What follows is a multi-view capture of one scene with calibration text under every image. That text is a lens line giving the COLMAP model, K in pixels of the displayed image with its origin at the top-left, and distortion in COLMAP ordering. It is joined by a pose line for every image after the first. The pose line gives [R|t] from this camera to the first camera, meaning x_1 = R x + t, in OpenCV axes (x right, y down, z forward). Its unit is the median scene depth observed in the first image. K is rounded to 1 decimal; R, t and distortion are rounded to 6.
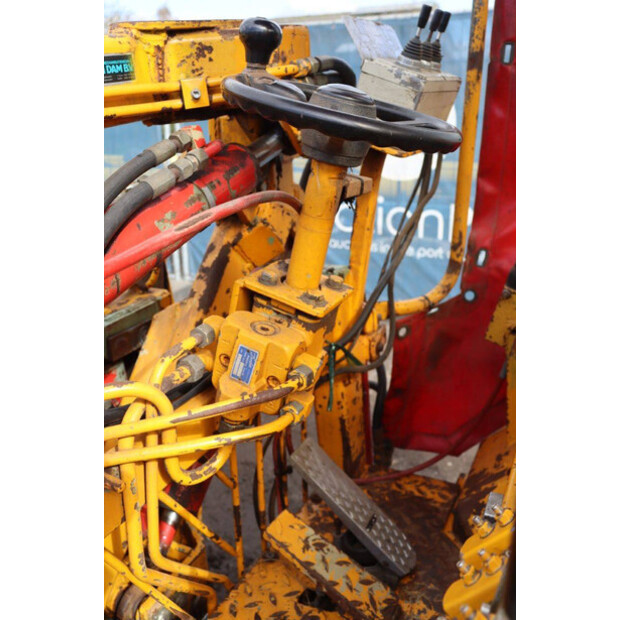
lens RADIAL K [[603.8, 0, 310.2], [0, 603.8, 311.3], [0, 0, 1]] dist [-0.047533, 0.000000]
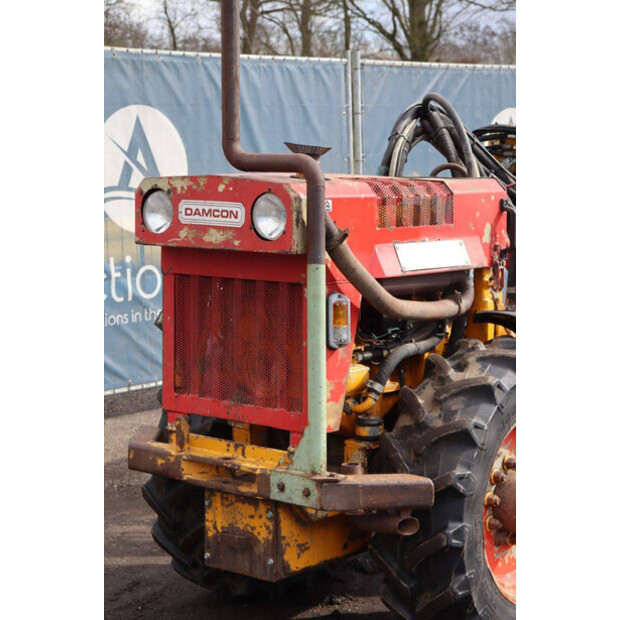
lens RADIAL K [[1450.0, 0, 308.0], [0, 1450.0, 314.2], [0, 0, 1]] dist [0.390456, 0.000000]
pose [[0.259337, -0.108027, 0.959726, -9.471001], [0.314543, 0.948992, 0.021823, -0.419923], [-0.913130, 0.296216, 0.280088, 1.240086]]
